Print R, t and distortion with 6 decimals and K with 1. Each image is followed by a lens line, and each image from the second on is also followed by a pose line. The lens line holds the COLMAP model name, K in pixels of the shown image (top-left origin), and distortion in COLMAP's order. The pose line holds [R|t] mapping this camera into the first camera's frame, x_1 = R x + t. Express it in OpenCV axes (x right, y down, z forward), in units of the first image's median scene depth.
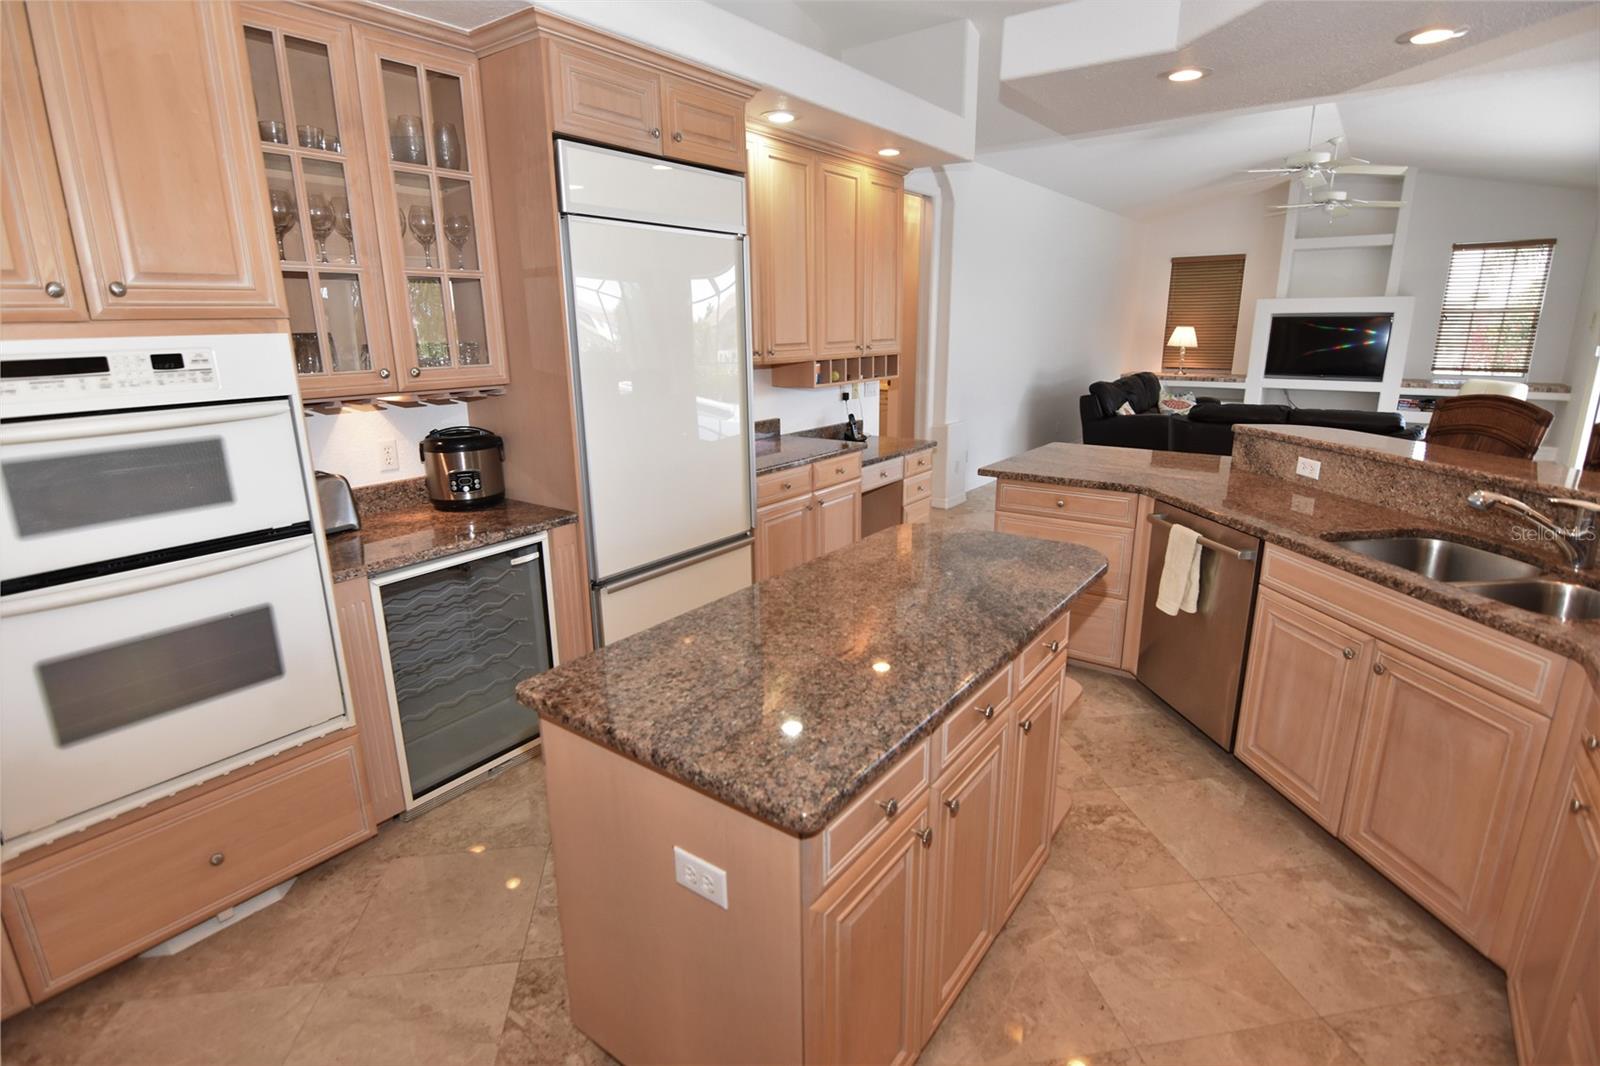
lens RADIAL K [[777.4, 0, 792.1], [0, 777.4, 530.2], [0, 0, 1]] dist [-0.002413, -0.011653]
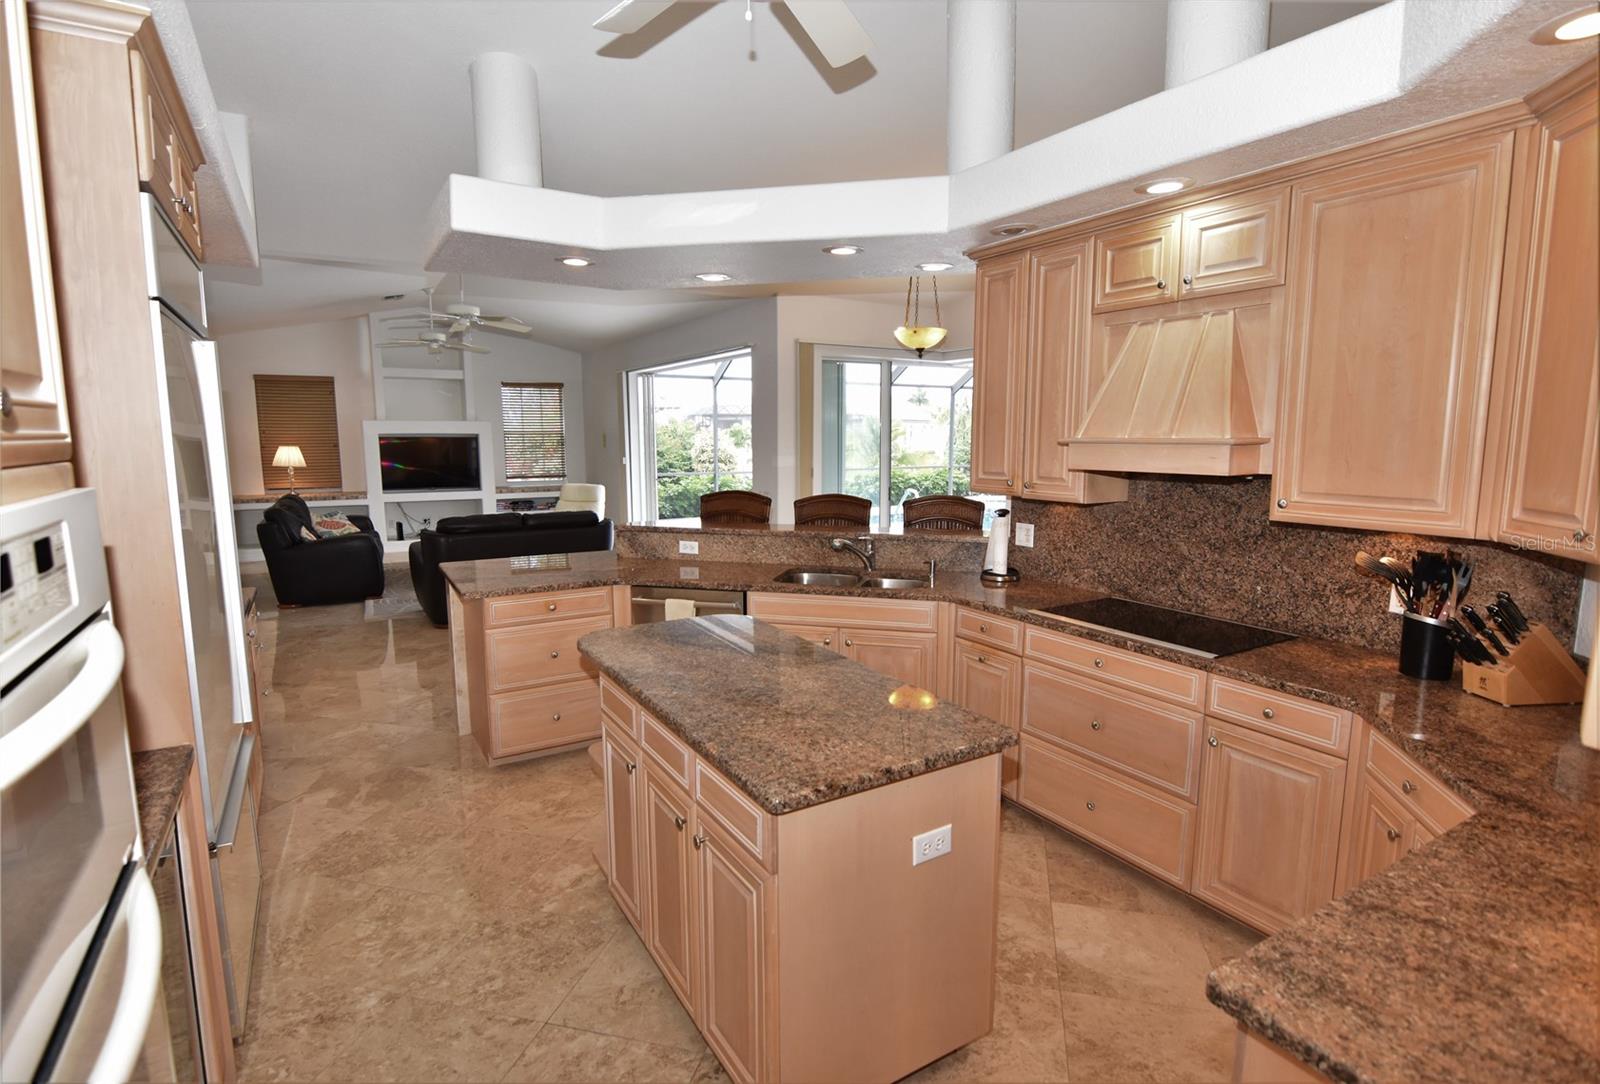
lens RADIAL K [[799.1, 0, 824.8], [0, 799.1, 536.2], [0, 0, 1]] dist [0.000109, -0.000015]
pose [[0.350598, -0.106166, 0.930489, -0.224809], [0.234219, 0.971920, 0.022642, -0.026948], [-0.906765, 0.209999, 0.365620, 0.080330]]
